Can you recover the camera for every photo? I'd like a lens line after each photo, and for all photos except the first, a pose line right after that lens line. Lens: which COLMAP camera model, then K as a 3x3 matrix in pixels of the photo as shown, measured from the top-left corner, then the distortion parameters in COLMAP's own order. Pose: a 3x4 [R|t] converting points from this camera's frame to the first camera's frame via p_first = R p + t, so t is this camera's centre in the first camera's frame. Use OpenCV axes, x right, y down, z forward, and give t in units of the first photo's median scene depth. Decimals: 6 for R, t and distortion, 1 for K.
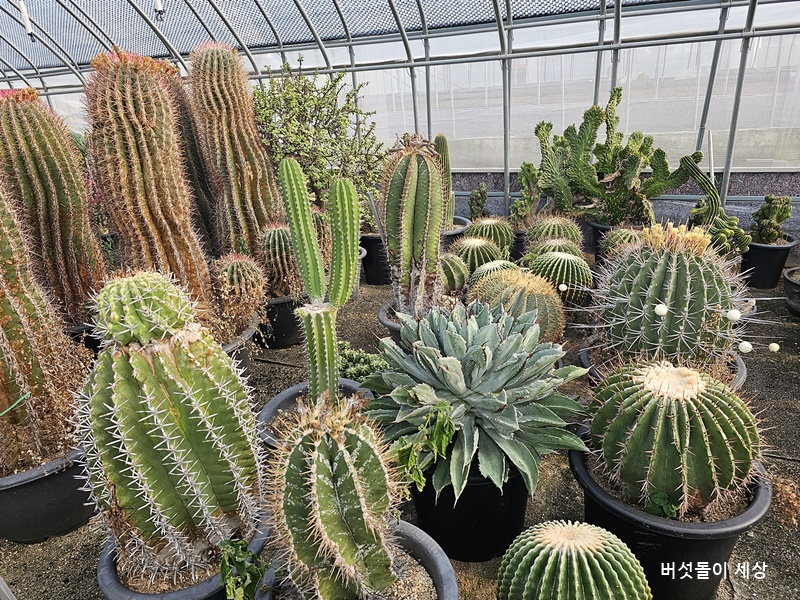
lens RADIAL K [[523.9, 0, 409.6], [0, 523.9, 291.9], [0, 0, 1]] dist [0.064254, -0.055064]
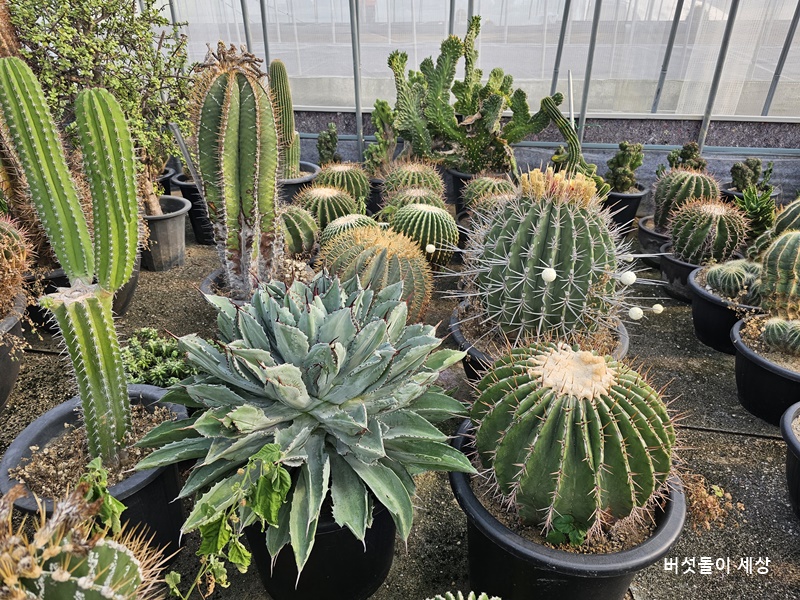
lens RADIAL K [[523.9, 0, 409.6], [0, 523.9, 291.9], [0, 0, 1]] dist [0.064254, -0.055064]
pose [[0.964226, -0.054640, 0.259388, 0.046784], [0.030722, 0.994966, 0.095386, -0.020184], [-0.263294, -0.084004, 0.961051, 0.230228]]
